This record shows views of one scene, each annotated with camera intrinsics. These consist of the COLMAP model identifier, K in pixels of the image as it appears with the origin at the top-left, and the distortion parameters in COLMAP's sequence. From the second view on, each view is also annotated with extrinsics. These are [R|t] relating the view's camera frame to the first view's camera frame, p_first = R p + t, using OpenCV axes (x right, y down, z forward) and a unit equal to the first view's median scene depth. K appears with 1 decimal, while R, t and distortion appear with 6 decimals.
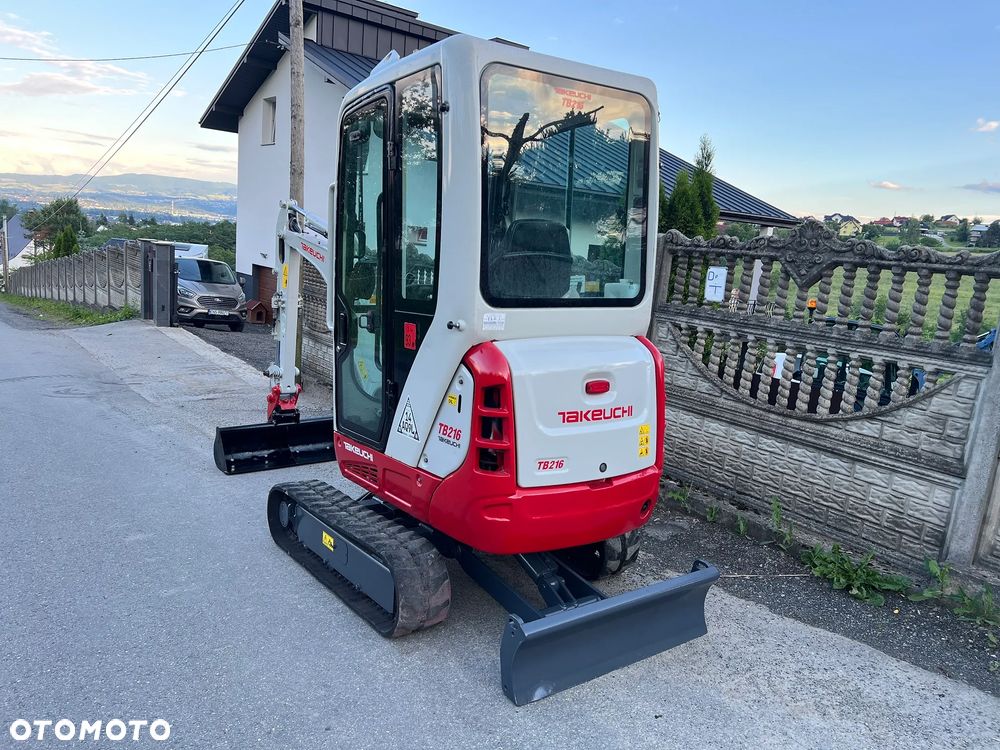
lens RADIAL K [[750.4, 0, 492.9], [0, 750.4, 381.0], [0, 0, 1]] dist [0.050703, -0.059618]
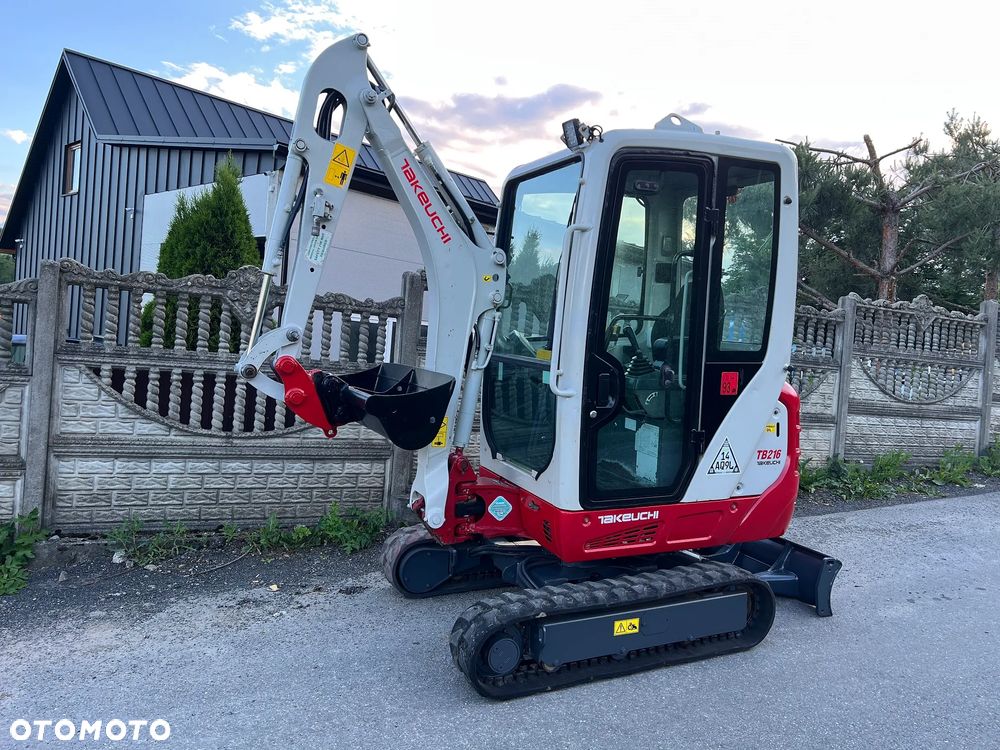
lens RADIAL K [[750.4, 0, 499.2], [0, 750.4, 385.0], [0, 0, 1]] dist [0.050703, -0.059618]
pose [[0.189537, -0.121258, 0.974357, -1.035222], [0.111335, 0.988599, 0.101373, -0.171490], [-0.975541, 0.089267, 0.200876, 0.896673]]
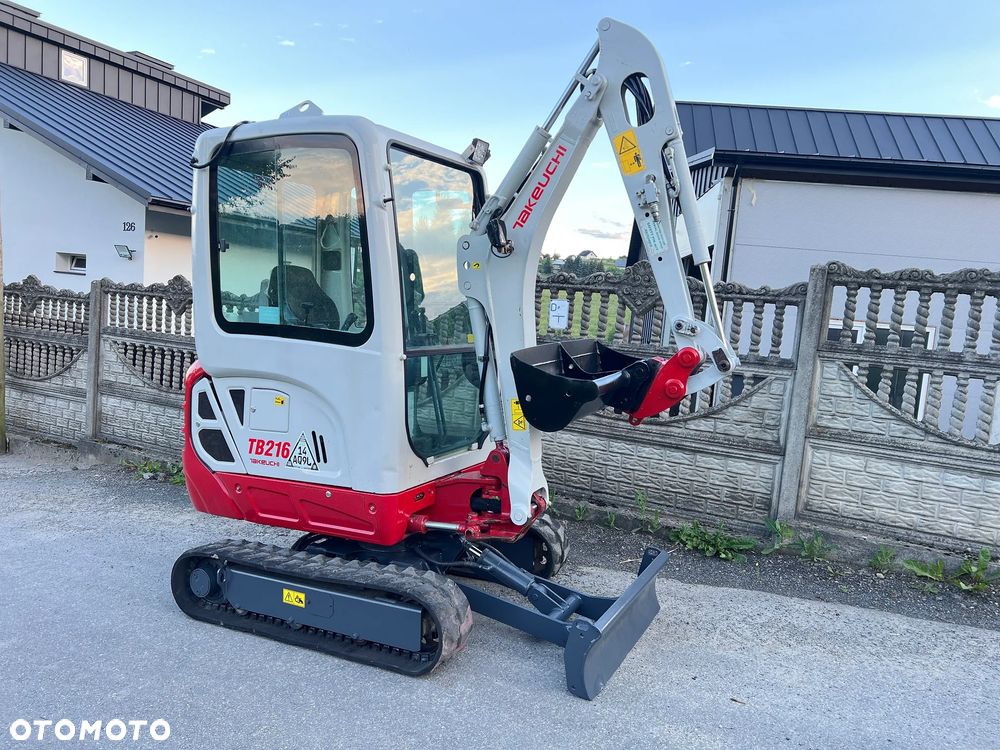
lens RADIAL K [[750.4, 0, 495.0], [0, 750.4, 374.4], [0, 0, 1]] dist [0.050703, -0.059618]
pose [[0.887302, -0.060146, 0.457250, -0.388408], [0.081234, 0.996341, -0.026579, -0.017044], [-0.453978, 0.060728, 0.888941, 0.039805]]
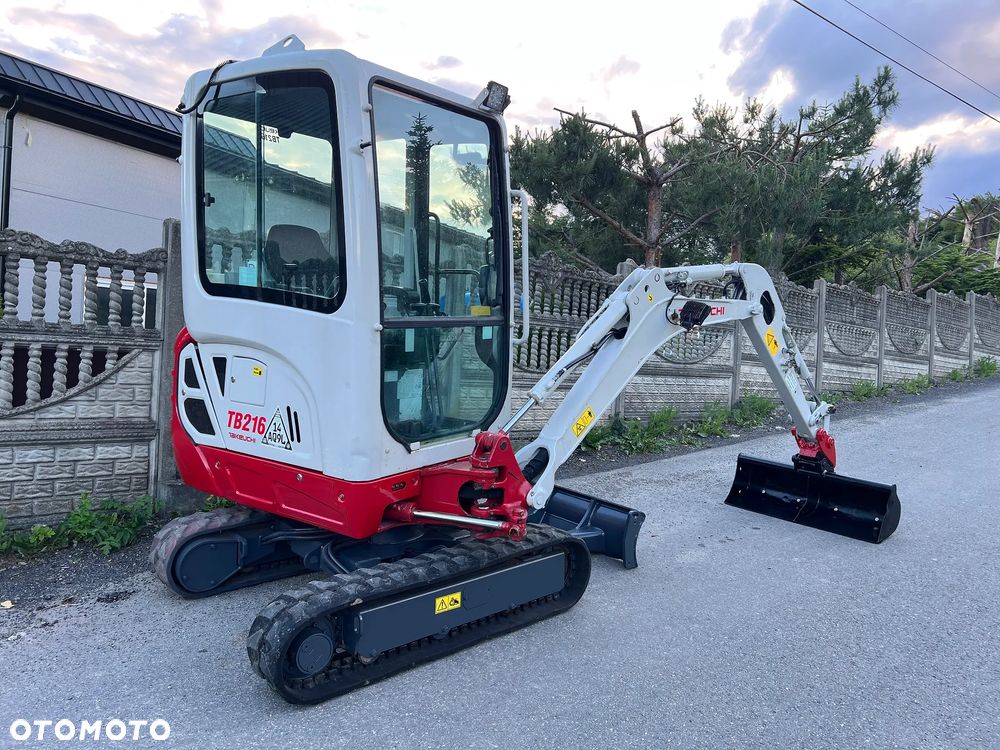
lens RADIAL K [[750.4, 0, 497.9], [0, 750.4, 382.4], [0, 0, 1]] dist [0.050703, -0.059618]
pose [[-0.103402, -0.152594, 0.982865, -0.952478], [0.099030, 0.981672, 0.162827, -0.147269], [-0.989698, 0.114169, -0.086395, 0.942558]]
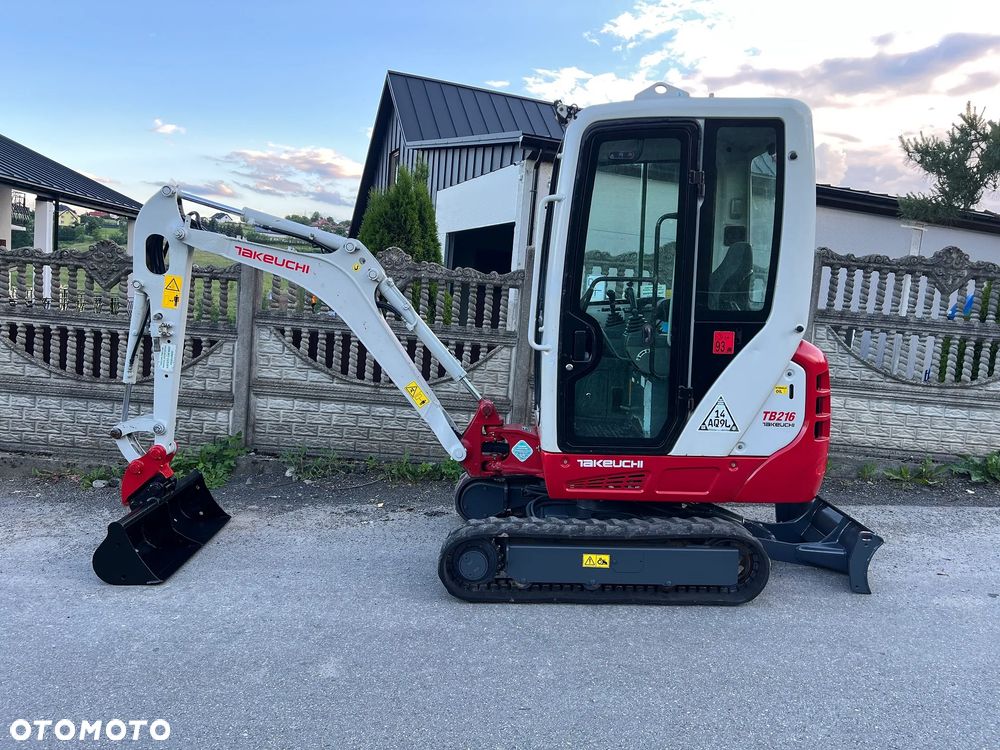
lens RADIAL K [[750.4, 0, 497.0], [0, 750.4, 380.3], [0, 0, 1]] dist [0.050703, -0.059618]
pose [[0.581203, -0.126682, 0.803838, -1.005005], [0.118921, 0.990426, 0.070103, -0.101207], [-0.805022, 0.054849, 0.590704, 0.485459]]
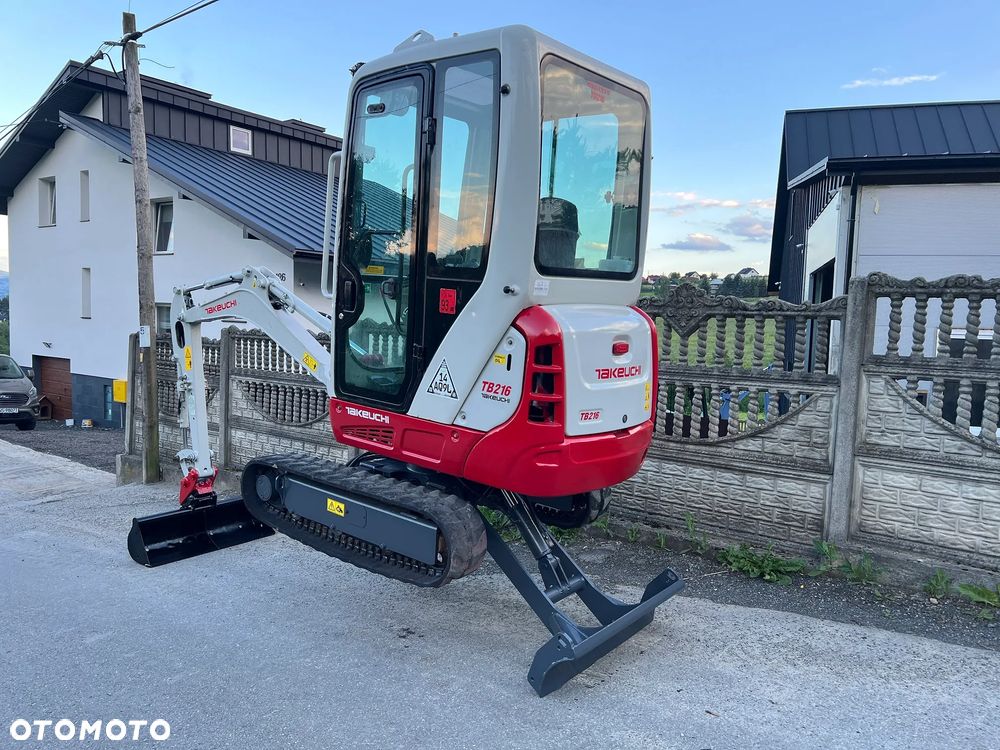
lens RADIAL K [[750.4, 0, 493.4], [0, 750.4, 374.7], [0, 0, 1]] dist [0.050703, -0.059618]
pose [[0.960871, -0.076523, 0.266216, -0.238386], [0.102184, 0.991221, -0.083896, 0.009103], [-0.257459, 0.107816, 0.960256, -0.095011]]
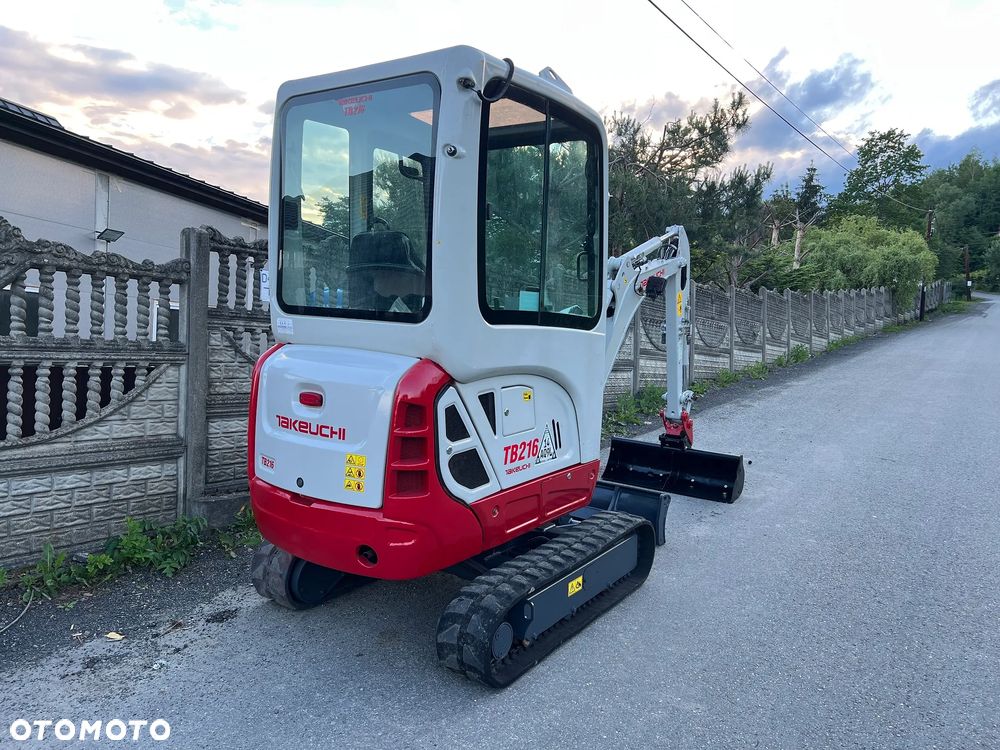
lens RADIAL K [[750.4, 0, 495.9], [0, 750.4, 384.6], [0, 0, 1]] dist [0.050703, -0.059618]
pose [[-0.344109, -0.155206, 0.926013, -0.953720], [0.089018, 0.976408, 0.196732, -0.208468], [-0.934700, 0.150129, -0.322175, 1.286346]]
